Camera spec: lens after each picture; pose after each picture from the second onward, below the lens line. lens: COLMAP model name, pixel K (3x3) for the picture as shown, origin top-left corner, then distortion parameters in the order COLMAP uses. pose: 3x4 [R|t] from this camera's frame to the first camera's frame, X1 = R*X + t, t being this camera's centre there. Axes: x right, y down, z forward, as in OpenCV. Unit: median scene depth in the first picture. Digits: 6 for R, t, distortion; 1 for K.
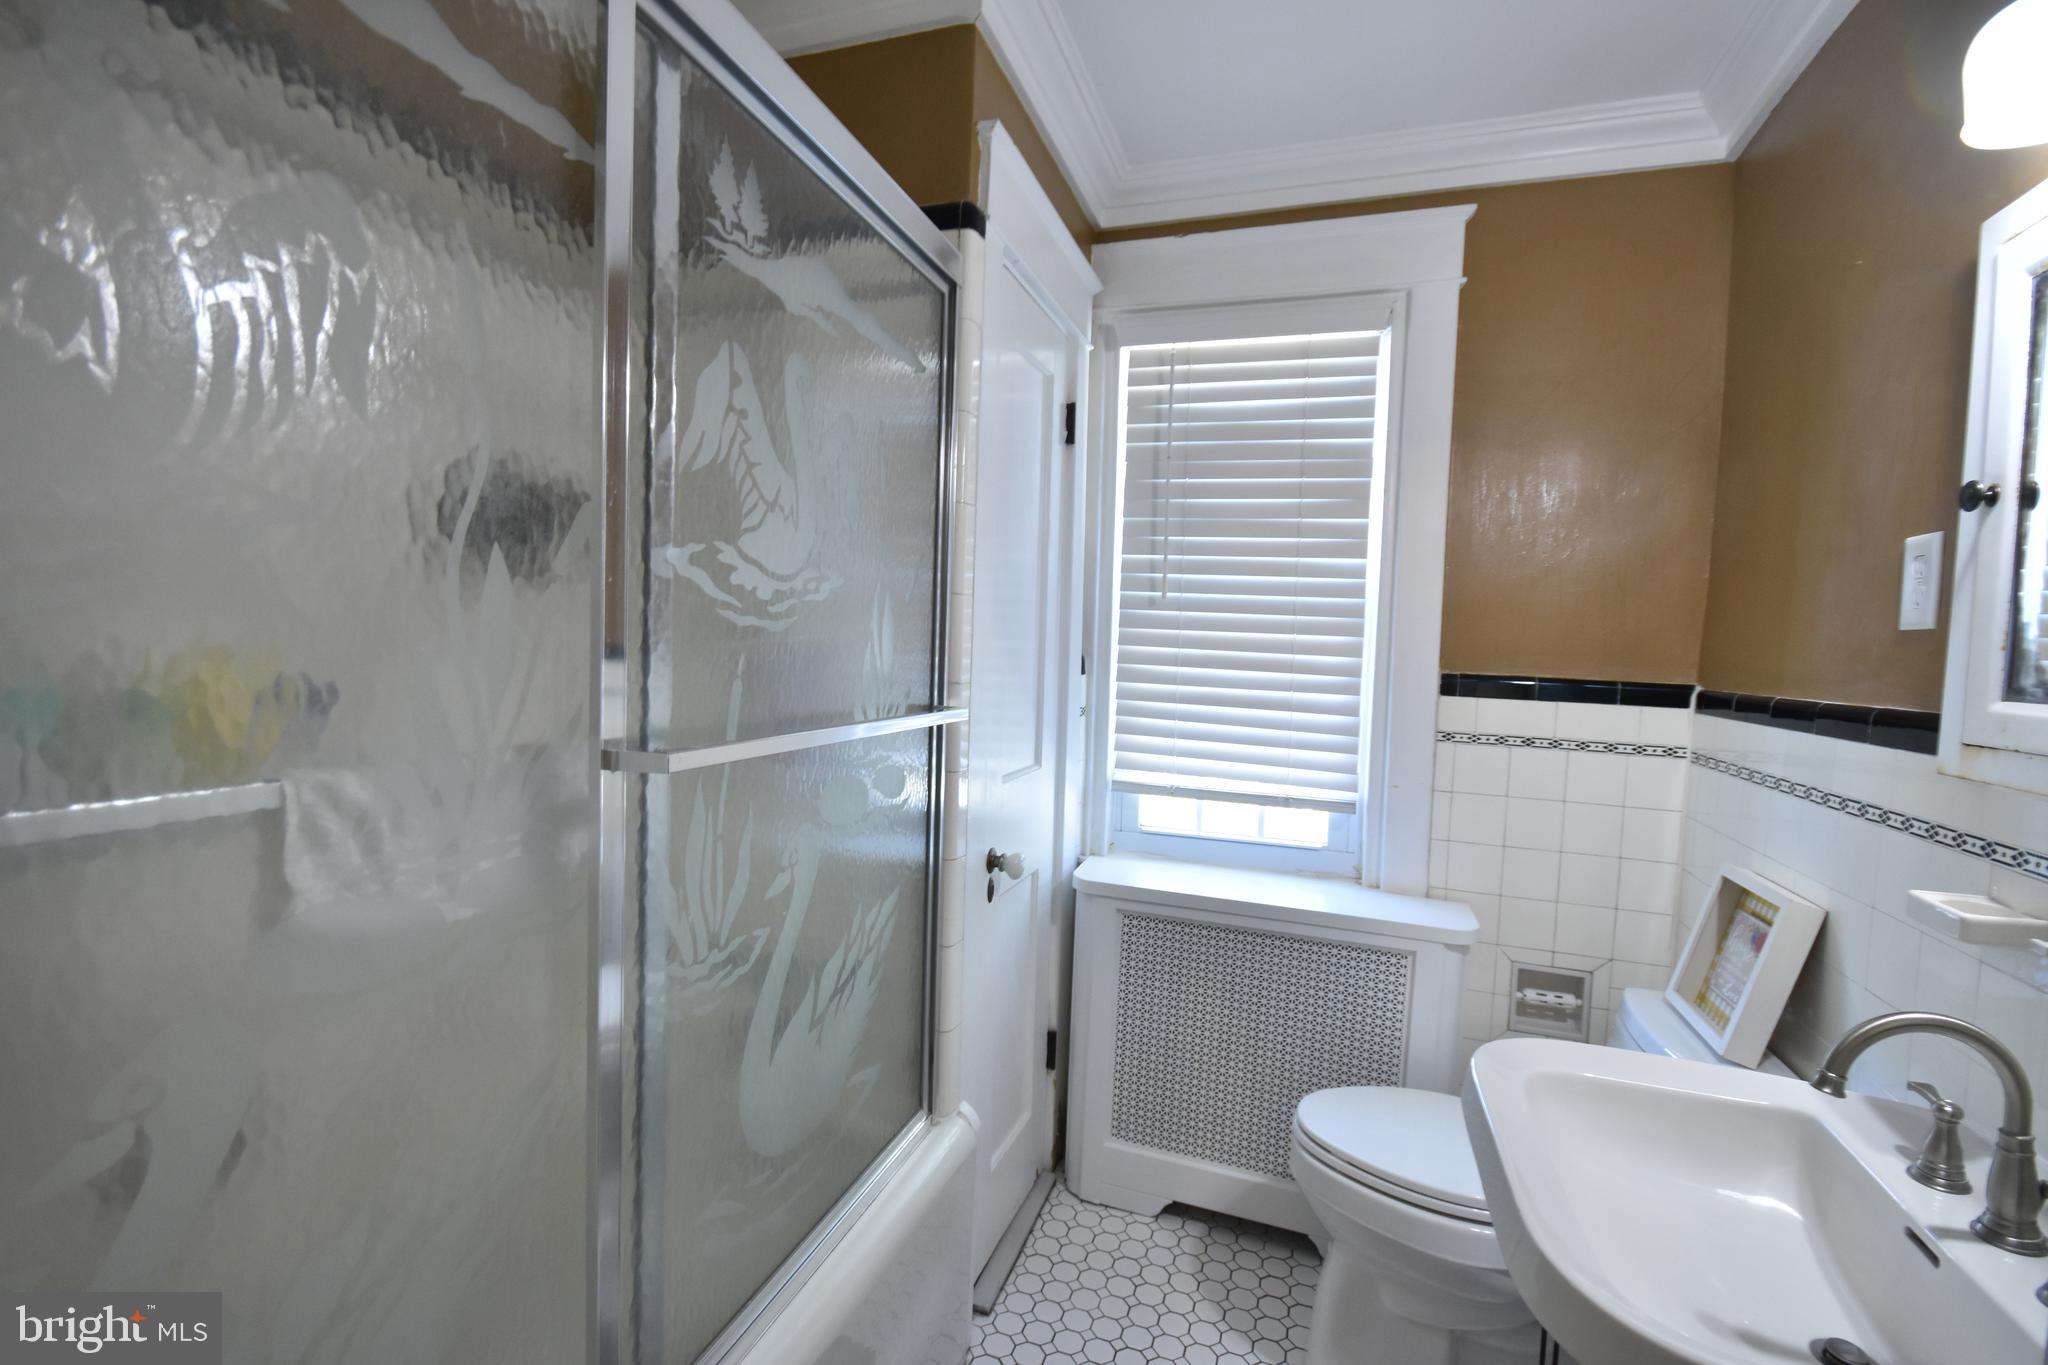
lens RADIAL K [[894.4, 0, 1031.1], [0, 894.4, 692.3], [0, 0, 1]] dist [0.001661, -0.013020]
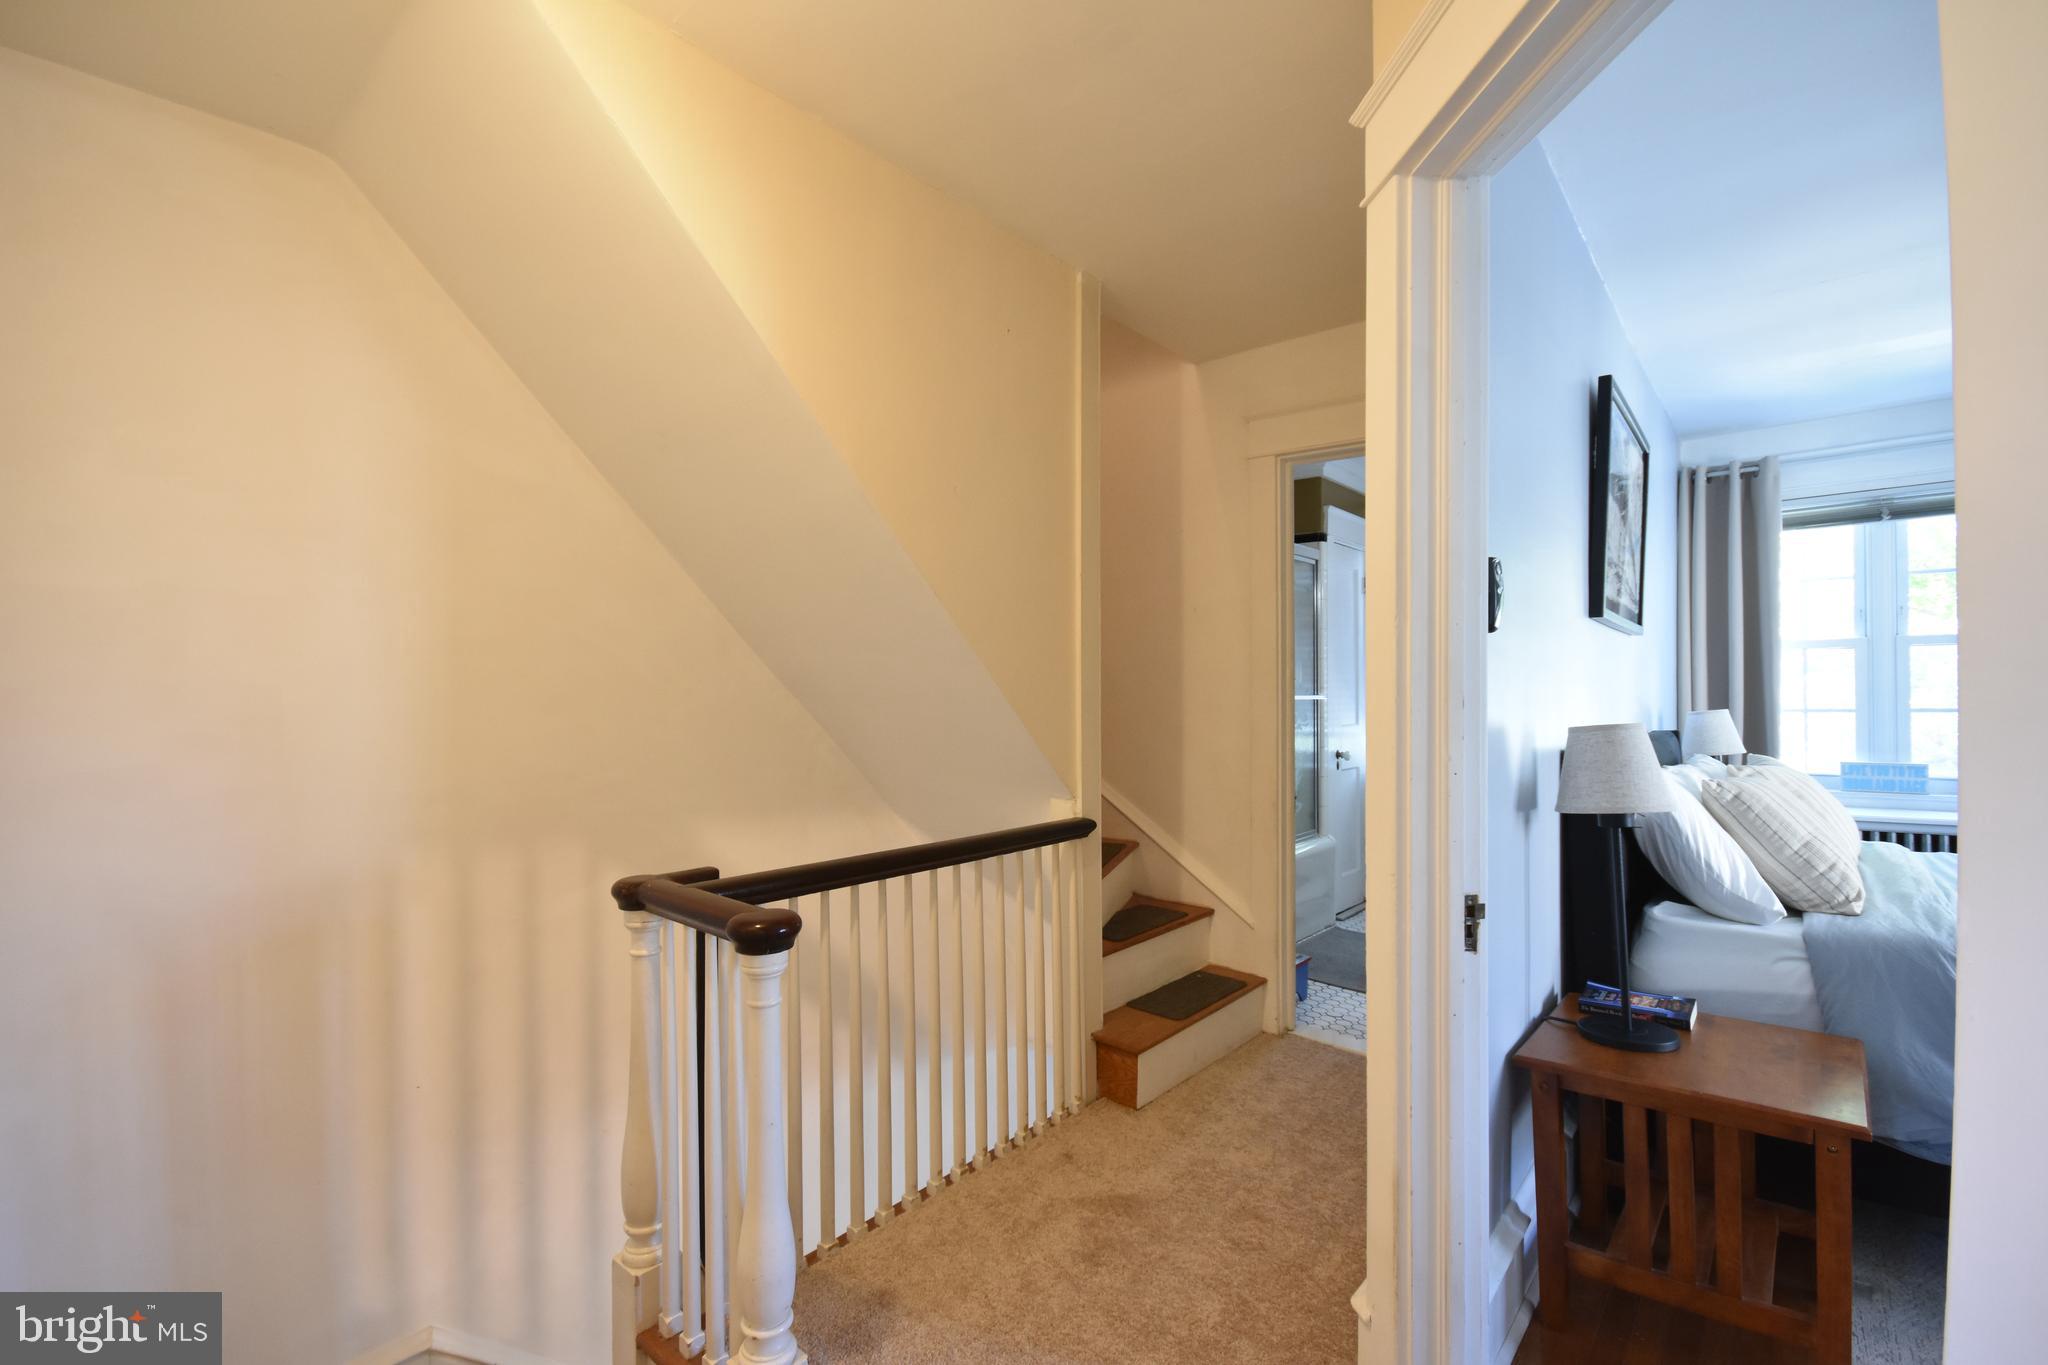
lens RADIAL K [[894.4, 0, 1031.1], [0, 894.4, 692.3], [0, 0, 1]] dist [0.001661, -0.013020]
pose [[0.923054, -0.033695, -0.383193, 0.141936], [0.009996, 0.997921, -0.063671, 0.164674], [0.384541, 0.054941, 0.921471, -1.852647]]
